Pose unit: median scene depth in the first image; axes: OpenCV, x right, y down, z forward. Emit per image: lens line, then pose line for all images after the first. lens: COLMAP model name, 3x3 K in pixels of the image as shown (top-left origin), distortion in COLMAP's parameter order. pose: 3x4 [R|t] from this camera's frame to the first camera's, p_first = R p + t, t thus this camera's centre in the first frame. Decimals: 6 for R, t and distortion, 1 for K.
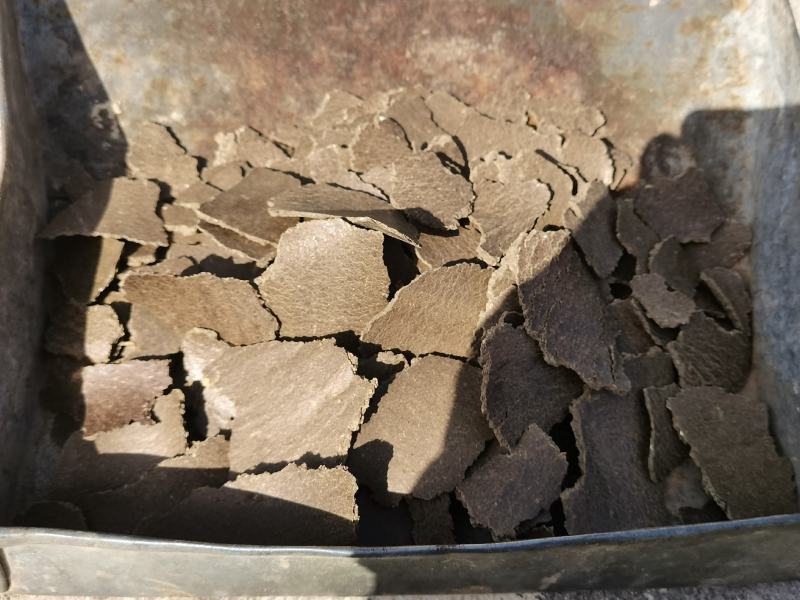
lens RADIAL K [[647.2, 0, 416.8], [0, 647.2, 298.9], [0, 0, 1]] dist [0.002928, -0.025815]
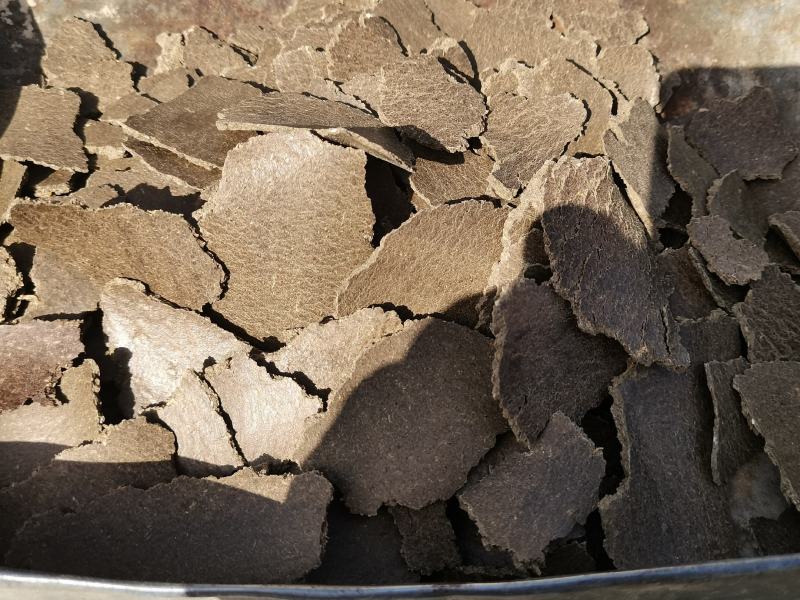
lens RADIAL K [[647.2, 0, 416.8], [0, 647.2, 298.9], [0, 0, 1]] dist [0.002928, -0.025815]
pose [[0.999939, 0.010205, 0.004269, 0.004670], [-0.010428, 0.998384, 0.055866, 0.022003], [-0.003692, -0.055907, 0.998429, 0.229956]]
